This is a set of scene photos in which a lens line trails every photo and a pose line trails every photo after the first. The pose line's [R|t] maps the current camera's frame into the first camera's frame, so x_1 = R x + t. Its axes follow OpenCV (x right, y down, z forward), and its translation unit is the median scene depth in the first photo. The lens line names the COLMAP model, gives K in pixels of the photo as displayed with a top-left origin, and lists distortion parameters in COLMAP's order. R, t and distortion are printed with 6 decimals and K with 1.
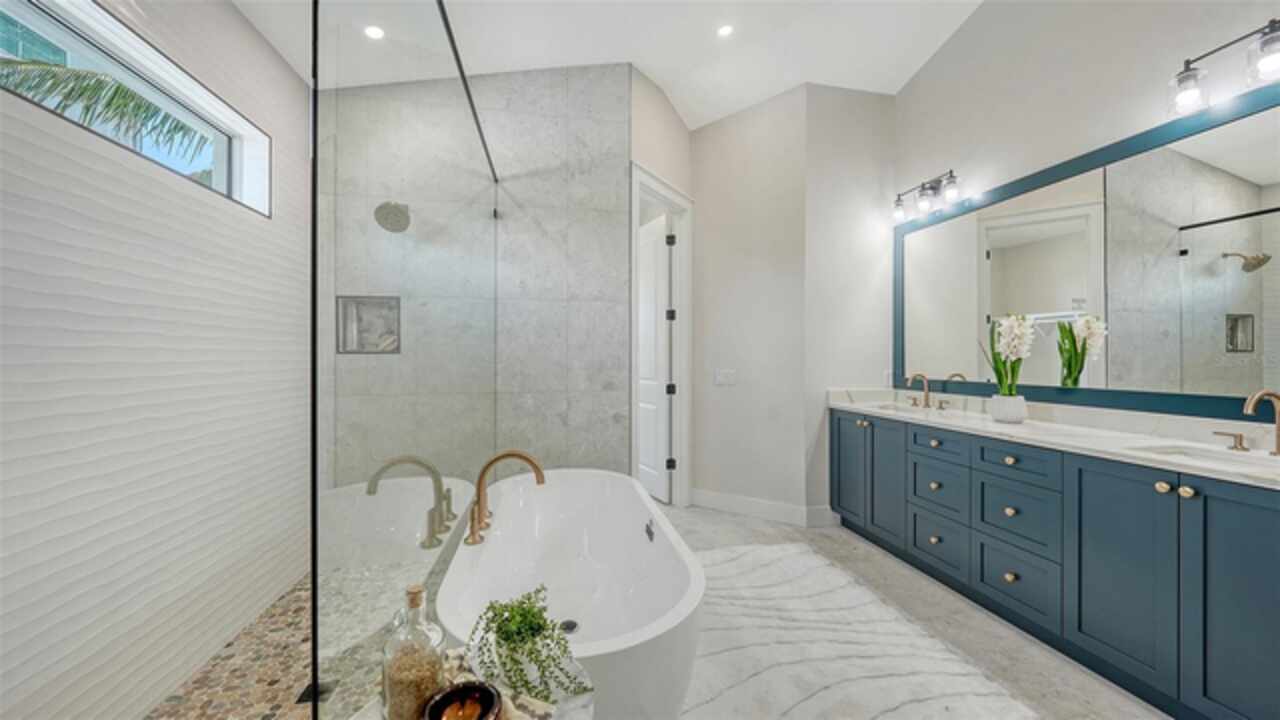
lens RADIAL K [[433.7, 0, 639.2], [0, 433.7, 355.3], [0, 0, 1]] dist [0.002348, 0.000011]
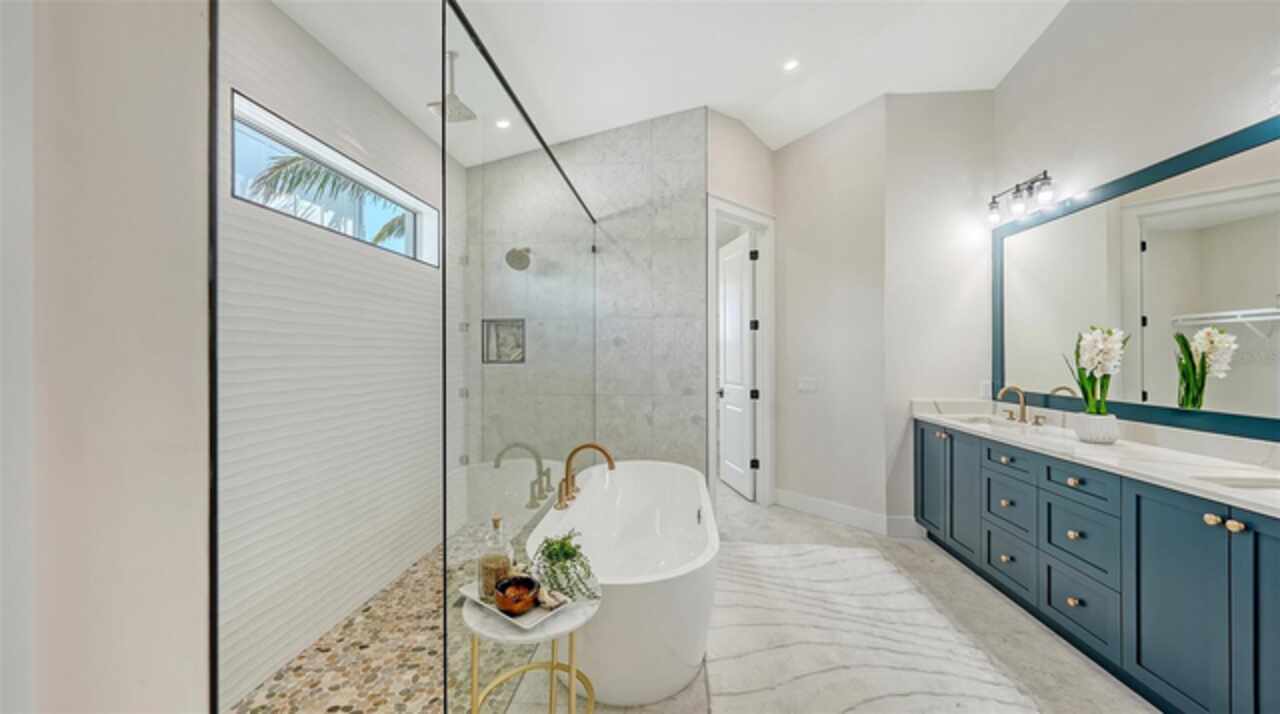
lens RADIAL K [[418.9, 0, 640.0], [0, 418.9, 357.0], [0, 0, 1]] dist [0.006779, -0.000062]
pose [[0.963378, 0.000661, -0.268145, 0.112108], [0.000450, 0.999992, 0.004083, -0.026197], [0.268145, -0.004054, 0.963370, -0.106141]]
